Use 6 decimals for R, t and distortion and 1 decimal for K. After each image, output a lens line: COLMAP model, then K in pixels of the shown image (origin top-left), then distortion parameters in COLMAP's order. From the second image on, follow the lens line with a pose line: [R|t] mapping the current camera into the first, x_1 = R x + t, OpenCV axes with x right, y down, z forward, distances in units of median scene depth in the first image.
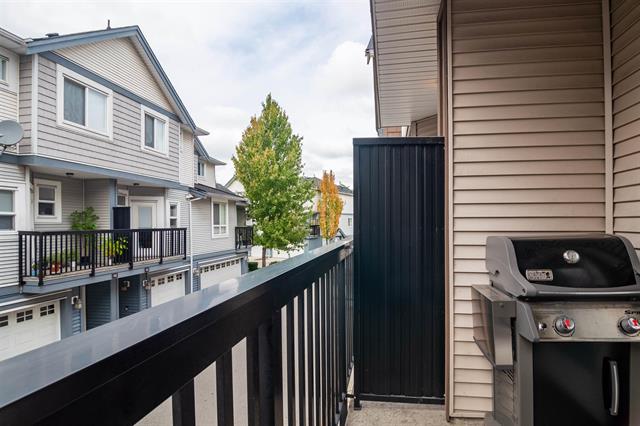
lens RADIAL K [[345.4, 0, 323.8], [0, 345.4, 214.5], [0, 0, 1]] dist [-0.024262, -0.001600]
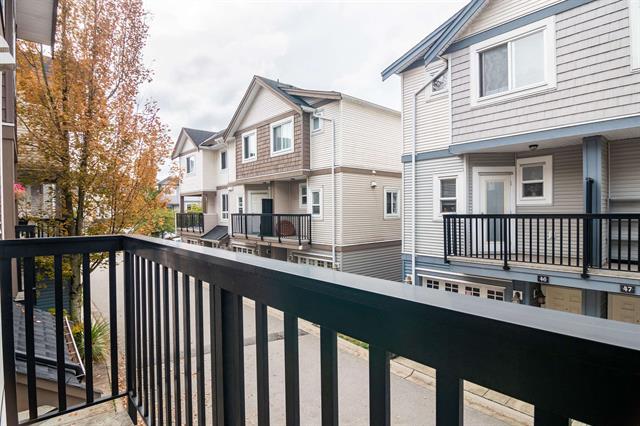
lens RADIAL K [[345.4, 0, 323.8], [0, 345.4, 214.5], [0, 0, 1]] dist [-0.024262, -0.001600]
pose [[-0.617739, 0.023424, -0.786034, 0.245676], [0.037216, 0.999307, 0.000531, 0.029417], [0.785502, -0.028925, -0.618183, 1.158386]]
